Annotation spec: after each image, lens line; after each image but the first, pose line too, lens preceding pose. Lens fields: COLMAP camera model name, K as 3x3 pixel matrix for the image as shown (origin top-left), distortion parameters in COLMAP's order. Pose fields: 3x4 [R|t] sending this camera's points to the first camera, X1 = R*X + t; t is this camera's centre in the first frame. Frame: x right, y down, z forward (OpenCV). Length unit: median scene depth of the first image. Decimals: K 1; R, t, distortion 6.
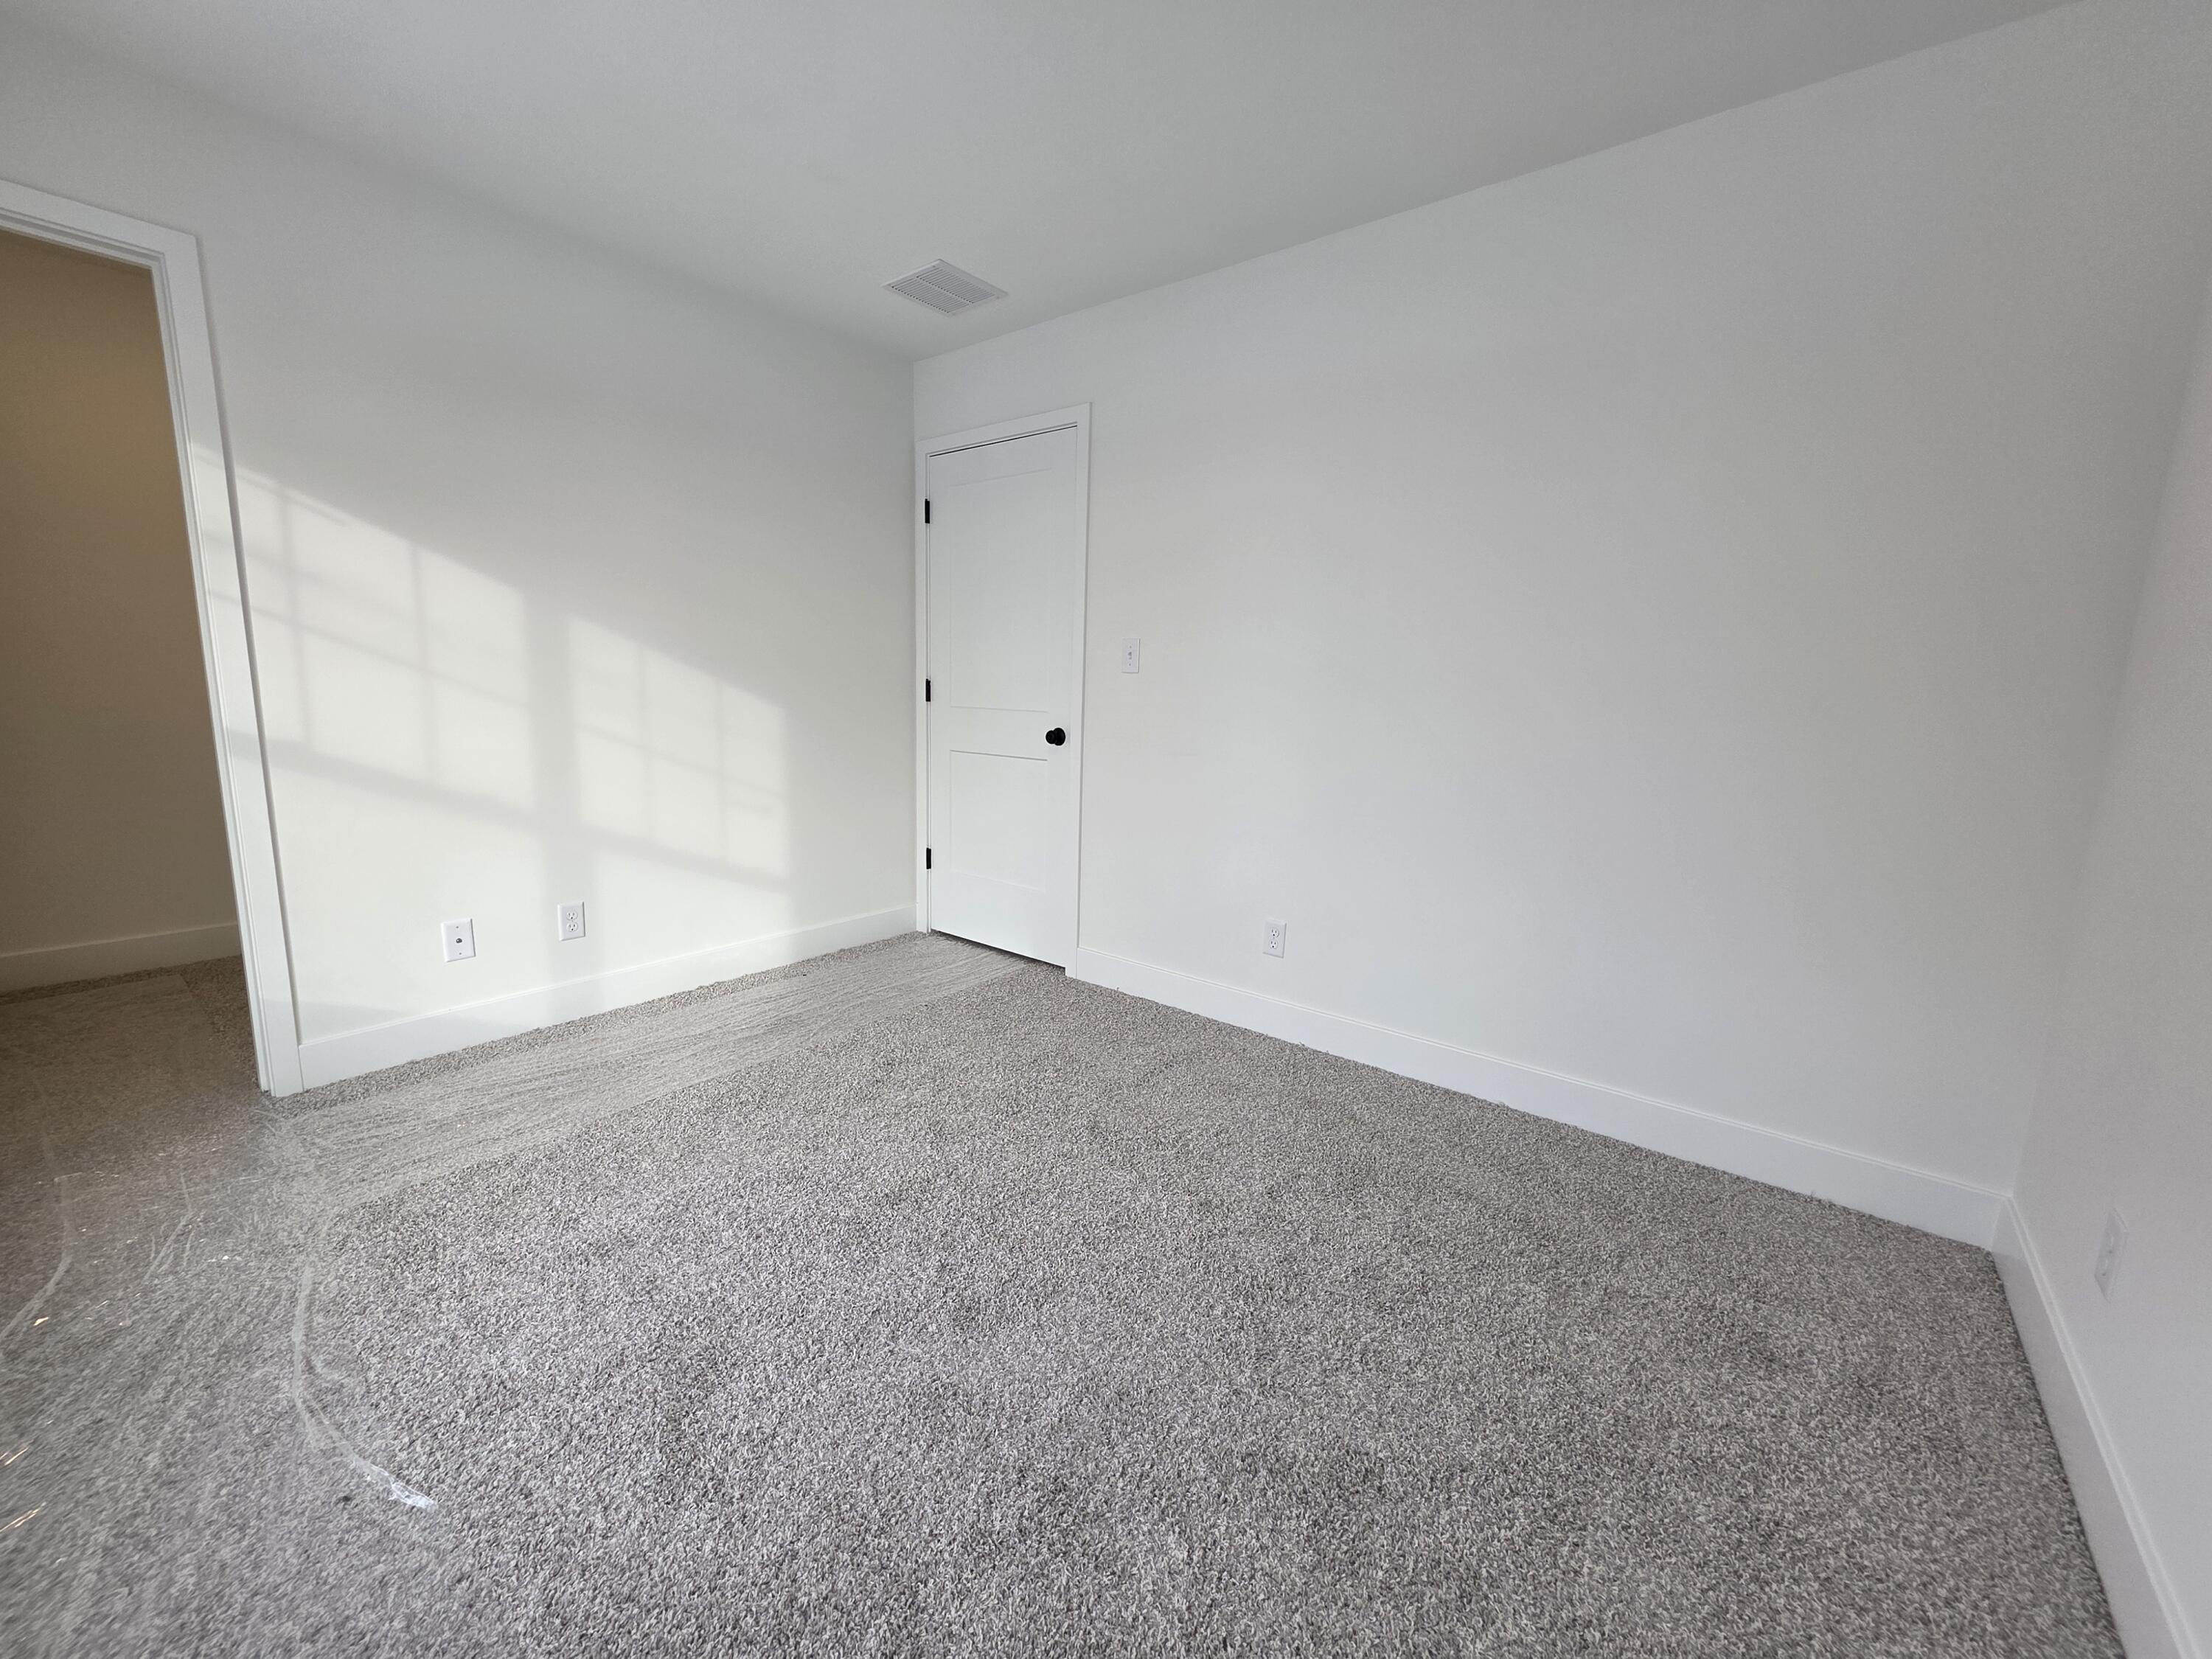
lens RADIAL K [[881.0, 0, 1068.3], [0, 881.0, 822.7], [0, 0, 1]] dist [0.001339, -0.000126]
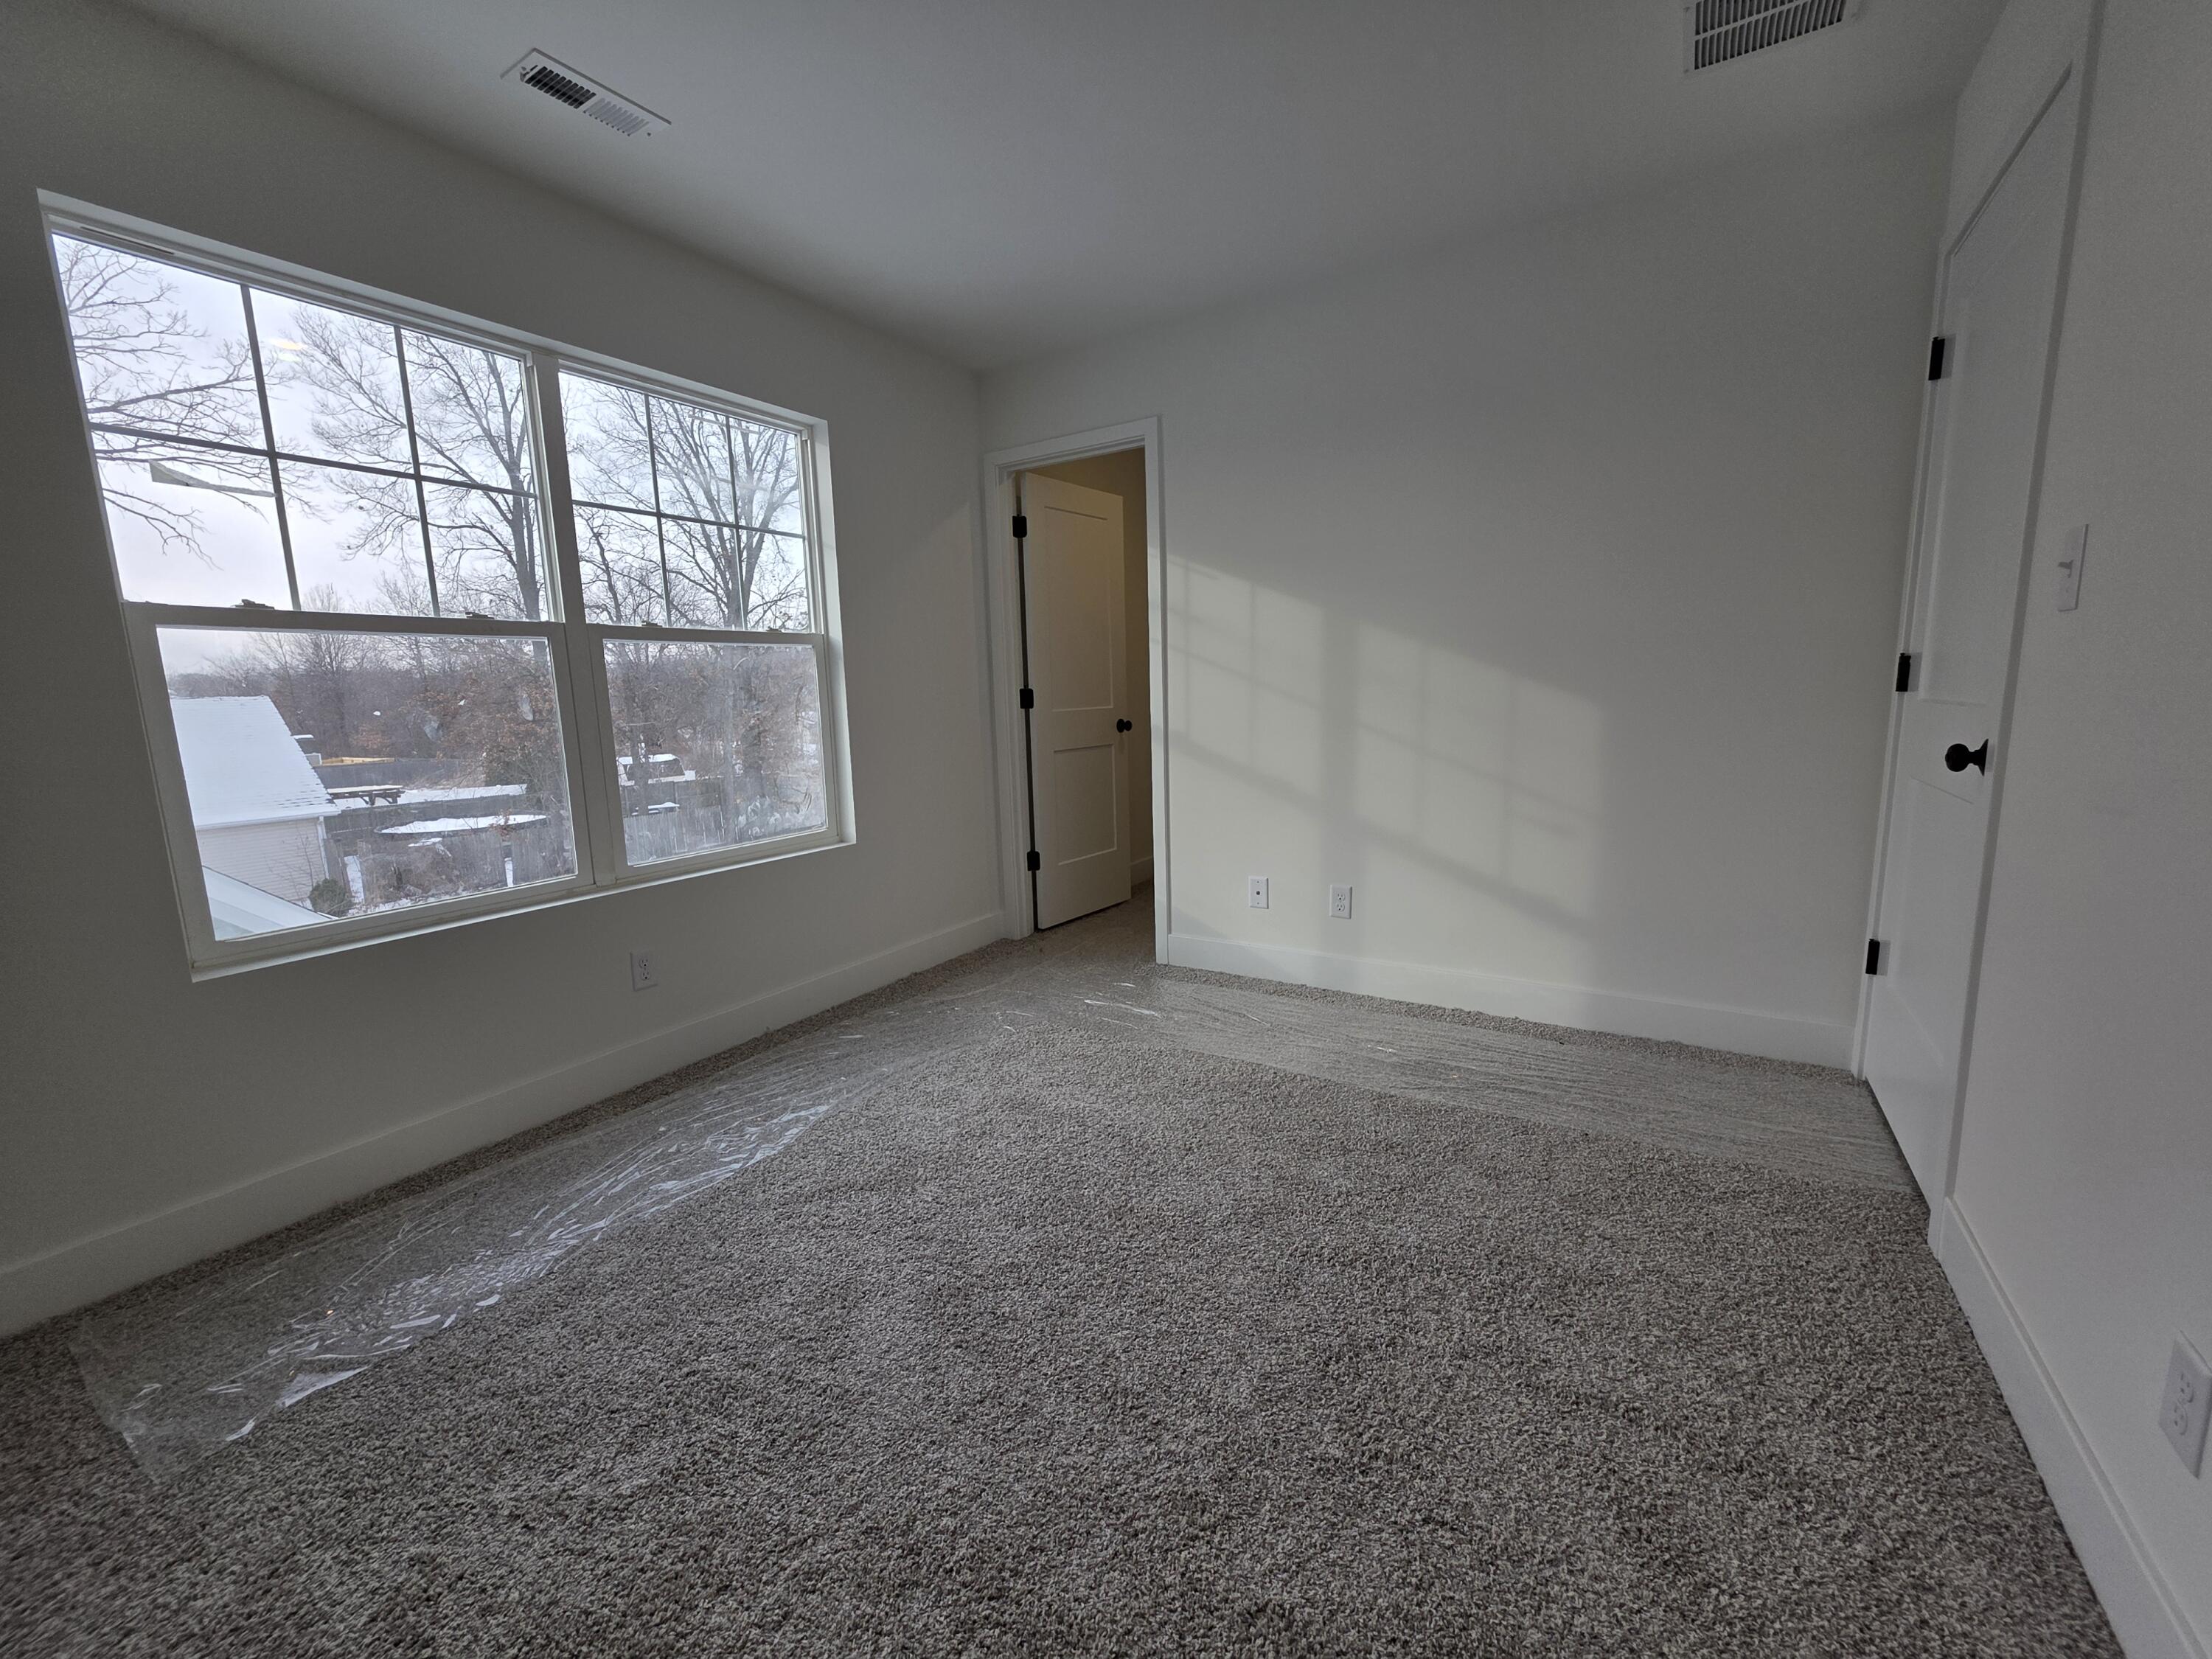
lens RADIAL K [[881.0, 0, 1104.7], [0, 881.0, 830.2], [0, 0, 1]] dist [0.001339, -0.000126]
pose [[0.126851, 0.123379, -0.984219, 0.487273], [-0.123870, 0.986437, 0.107692, -0.060521], [0.984157, 0.108255, 0.140414, 0.561553]]
